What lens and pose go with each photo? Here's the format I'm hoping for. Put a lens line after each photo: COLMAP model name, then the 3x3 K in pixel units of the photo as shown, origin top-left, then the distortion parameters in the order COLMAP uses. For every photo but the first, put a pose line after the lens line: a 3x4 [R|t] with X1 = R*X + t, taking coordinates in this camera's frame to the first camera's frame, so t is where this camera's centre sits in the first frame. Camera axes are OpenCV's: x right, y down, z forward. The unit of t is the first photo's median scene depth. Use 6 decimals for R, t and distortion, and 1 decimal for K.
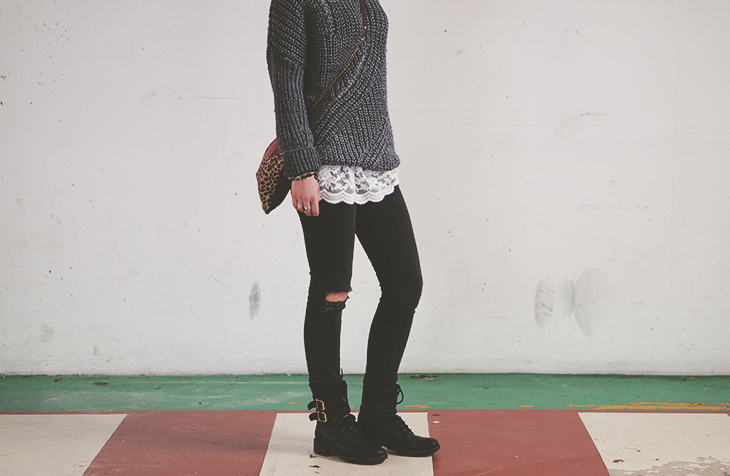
lens RADIAL K [[1569.1, 0, 365.0], [0, 1569.1, 238.0], [0, 0, 1]] dist [0.102159, -0.280566]
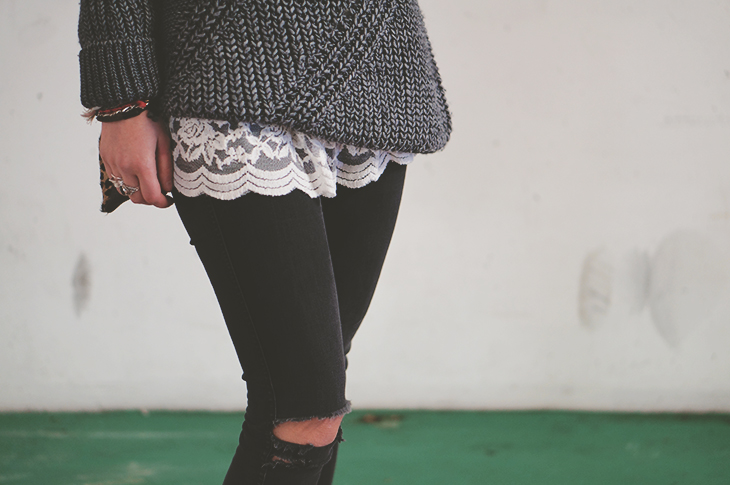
lens RADIAL K [[1639.6, 0, 365.0], [0, 1639.6, 242.5], [0, 0, 1]] dist [0.260137, -0.133221]
pose [[0.999991, 0.003133, 0.002920, 0.029668], [-0.003465, 0.992567, 0.121649, -0.047935], [-0.002517, -0.121658, 0.992569, 0.418892]]
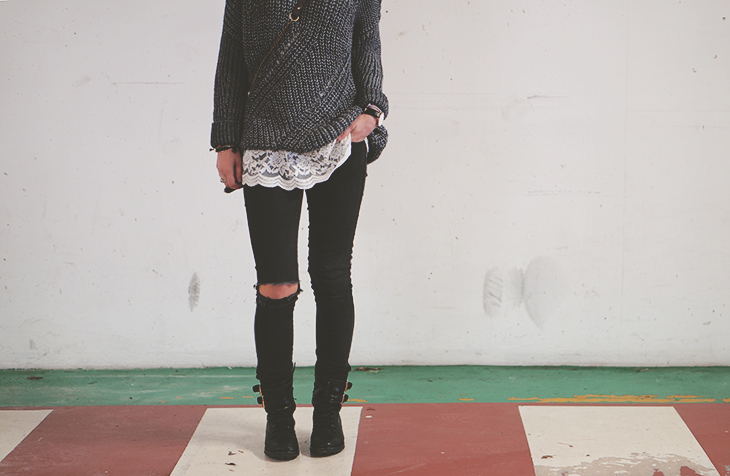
lens RADIAL K [[1569.1, 0, 365.0], [0, 1569.1, 238.0], [0, 0, 1]] dist [0.102159, -0.280566]
pose [[0.999705, -0.006278, -0.023457, 0.058922], [0.006432, 0.999958, 0.006497, 0.000998], [0.023415, -0.006646, 0.999704, 0.032299]]
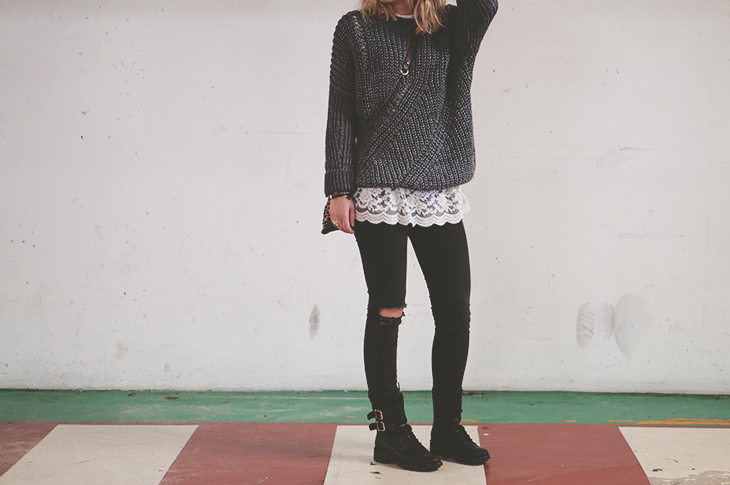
lens RADIAL K [[1537.0, 0, 365.0], [0, 1537.0, 242.5], [0, 0, 1]] dist [0.083912, -0.202115]
pose [[0.999769, 0.004579, -0.021022, -0.014131], [-0.004974, 0.999811, -0.018813, 0.005514], [0.020932, 0.018913, 0.999602, -0.049608]]
